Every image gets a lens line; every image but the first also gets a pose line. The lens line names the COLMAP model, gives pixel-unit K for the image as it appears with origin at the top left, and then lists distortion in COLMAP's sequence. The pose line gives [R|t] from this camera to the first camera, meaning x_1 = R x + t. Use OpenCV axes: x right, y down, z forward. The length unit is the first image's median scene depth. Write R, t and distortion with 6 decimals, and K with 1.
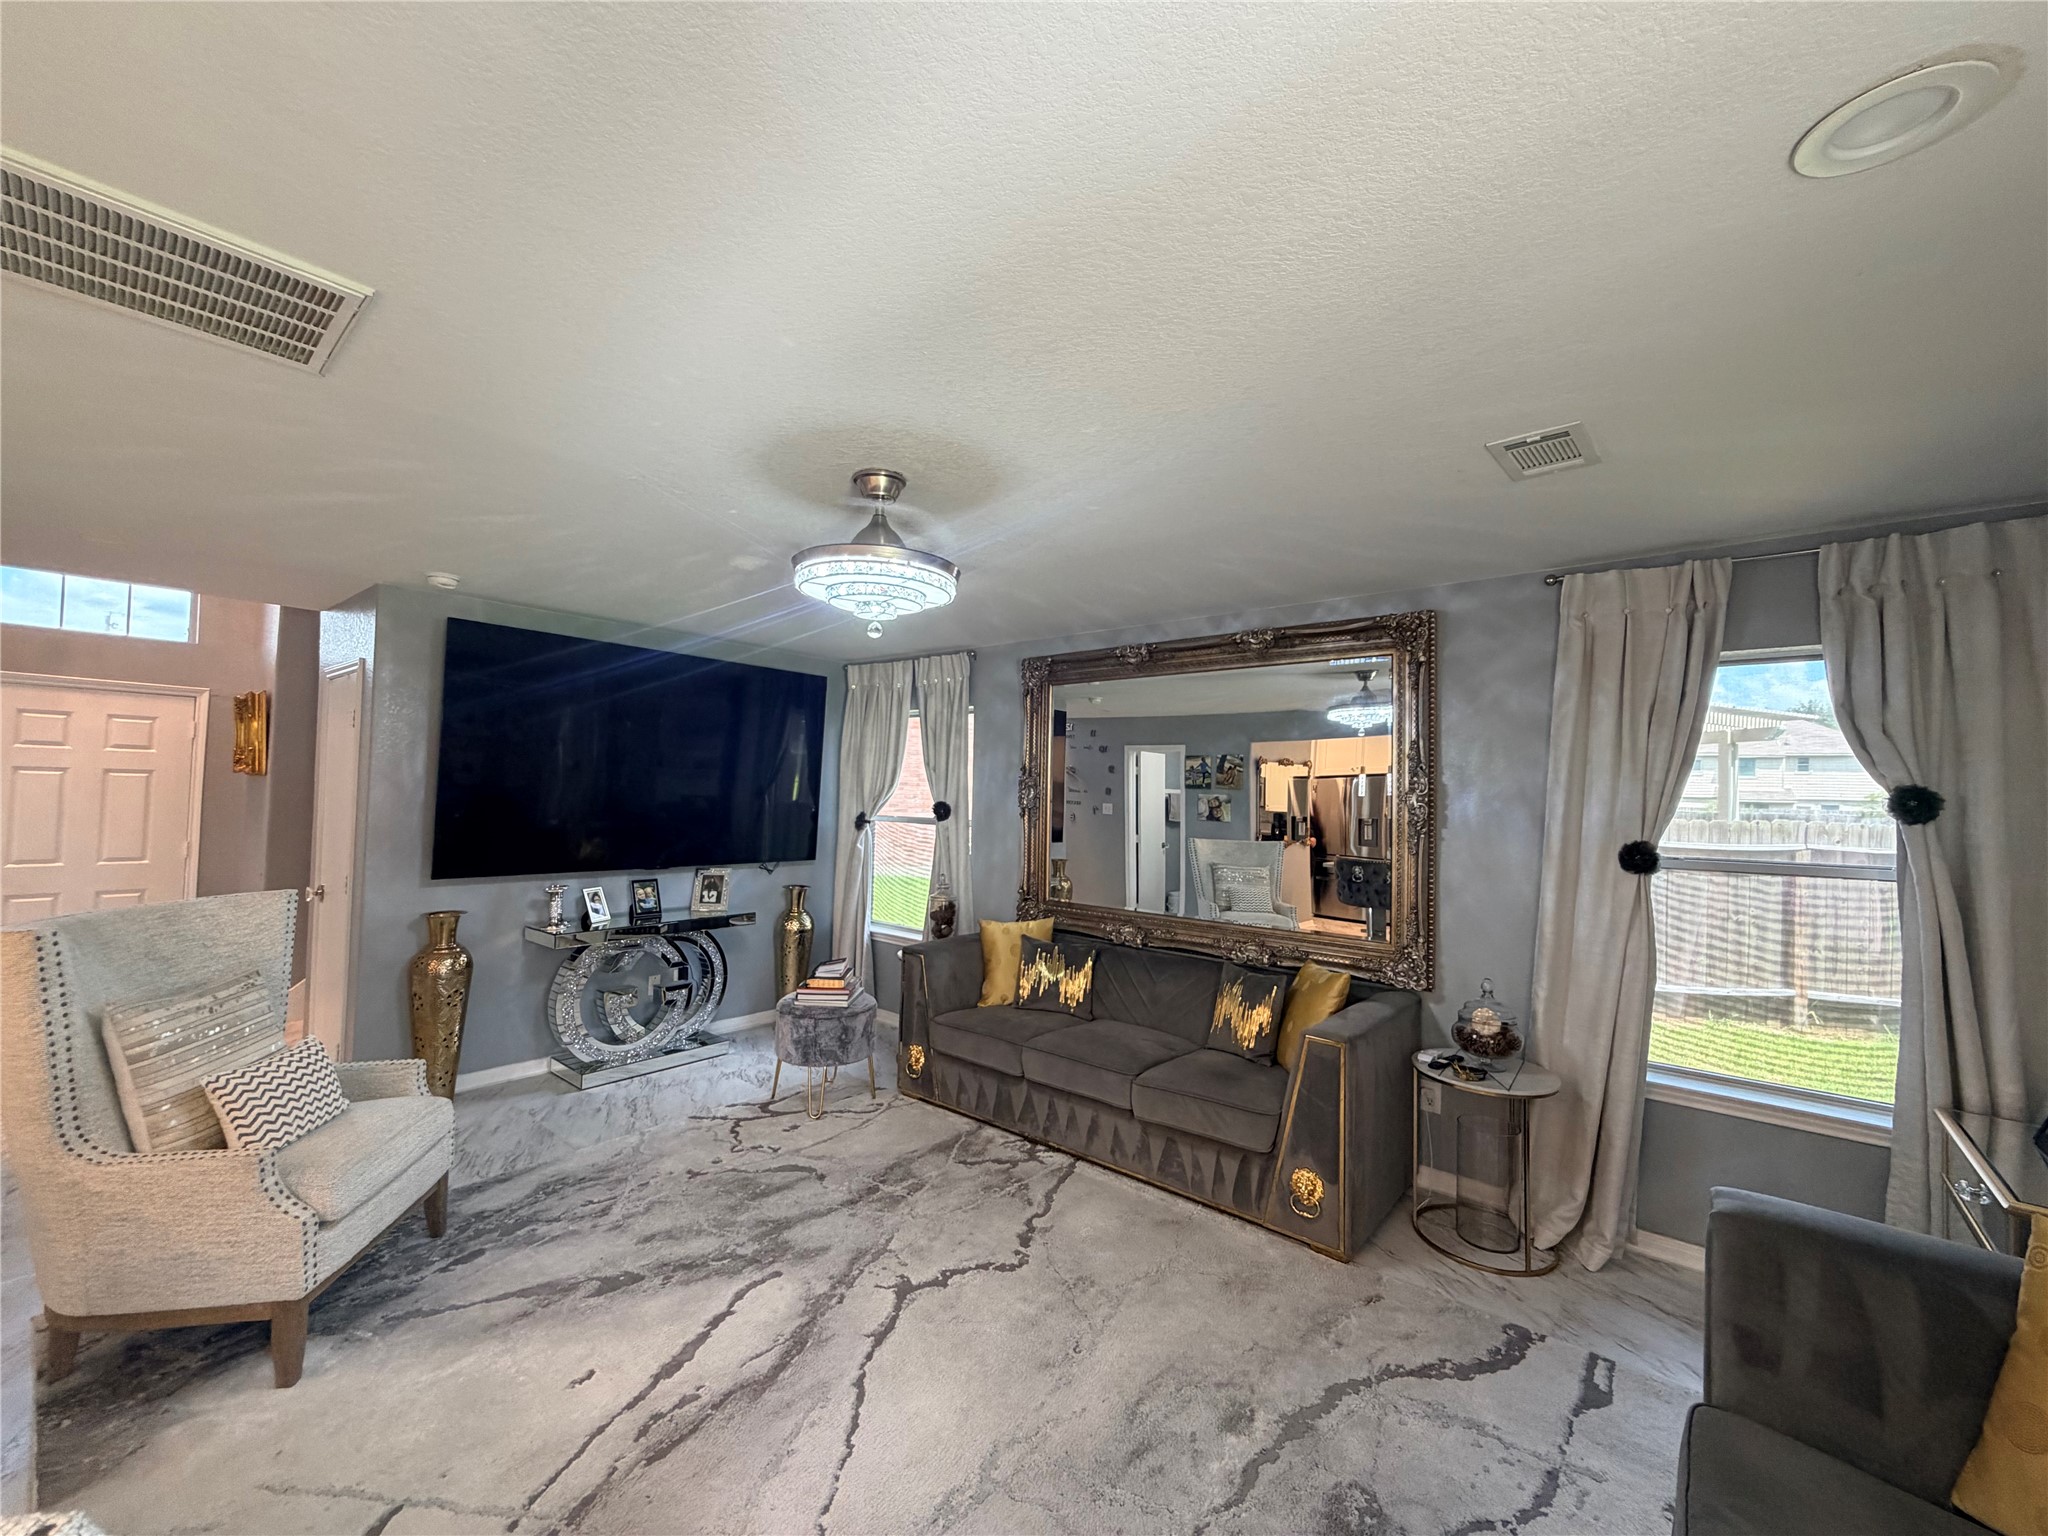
lens RADIAL K [[821.2, 0, 1024.0], [0, 821.2, 768.0], [0, 0, 1]] dist [-0.012458, 0.006127]
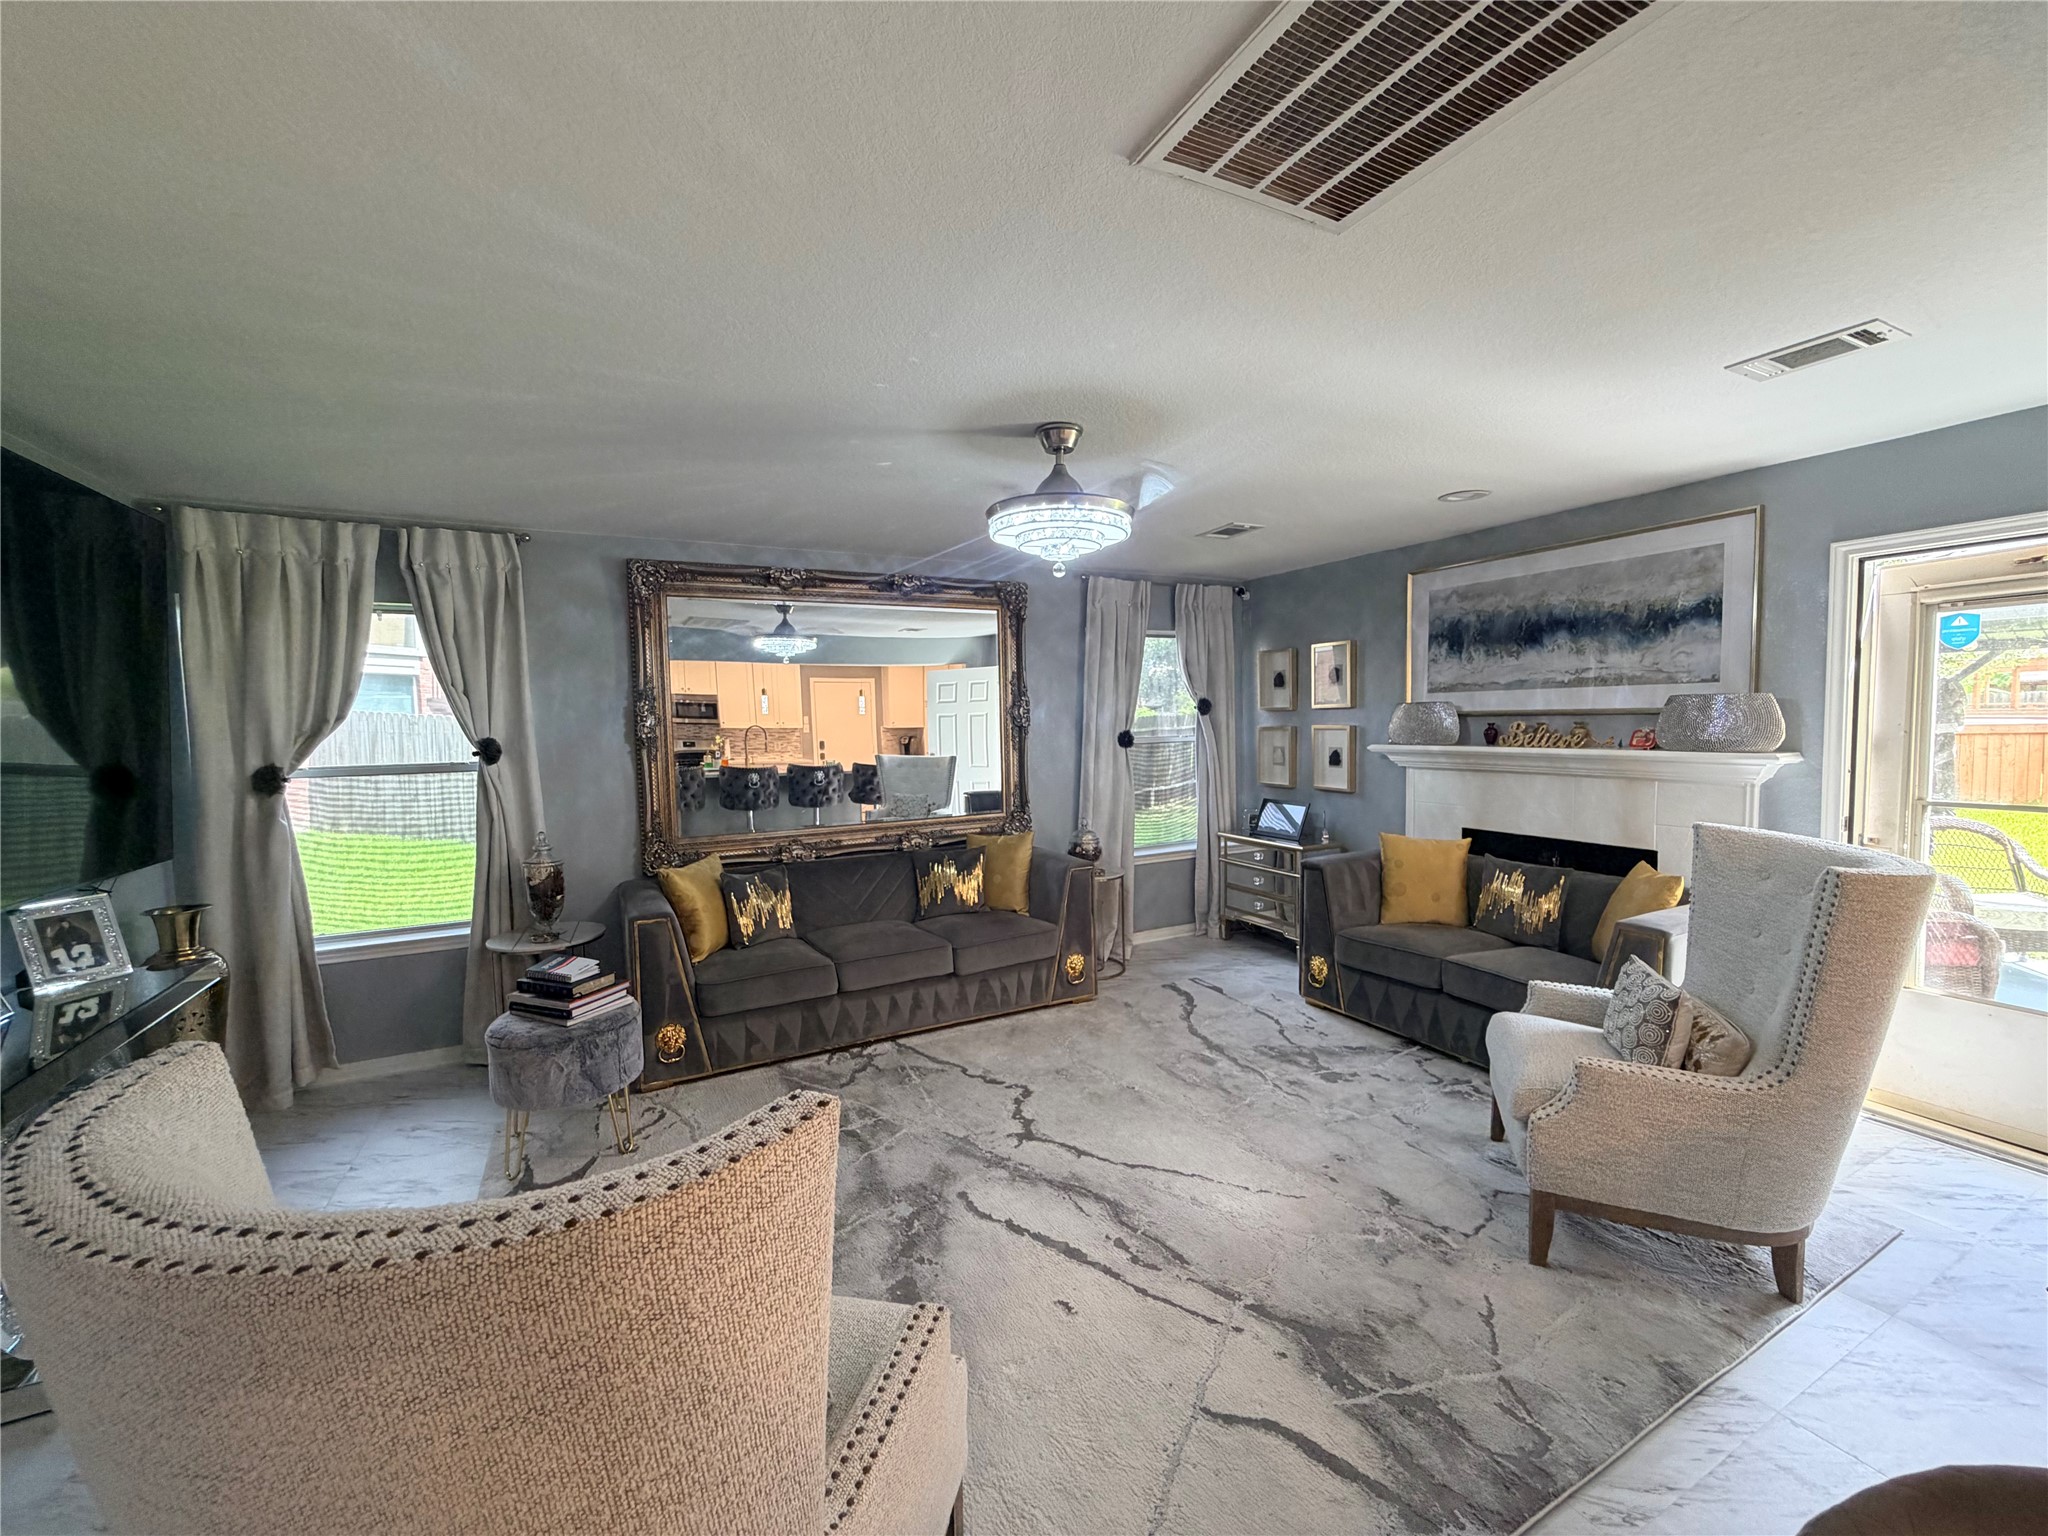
lens RADIAL K [[816.0, 0, 1024.0], [0, 816.0, 768.0], [0, 0, 1]] dist [0.000859, 0.000149]
pose [[0.381506, -0.088726, 0.920098, -1.020682], [0.001416, 0.995438, 0.095404, -0.002007], [-0.924365, -0.035094, 0.379891, 0.497703]]
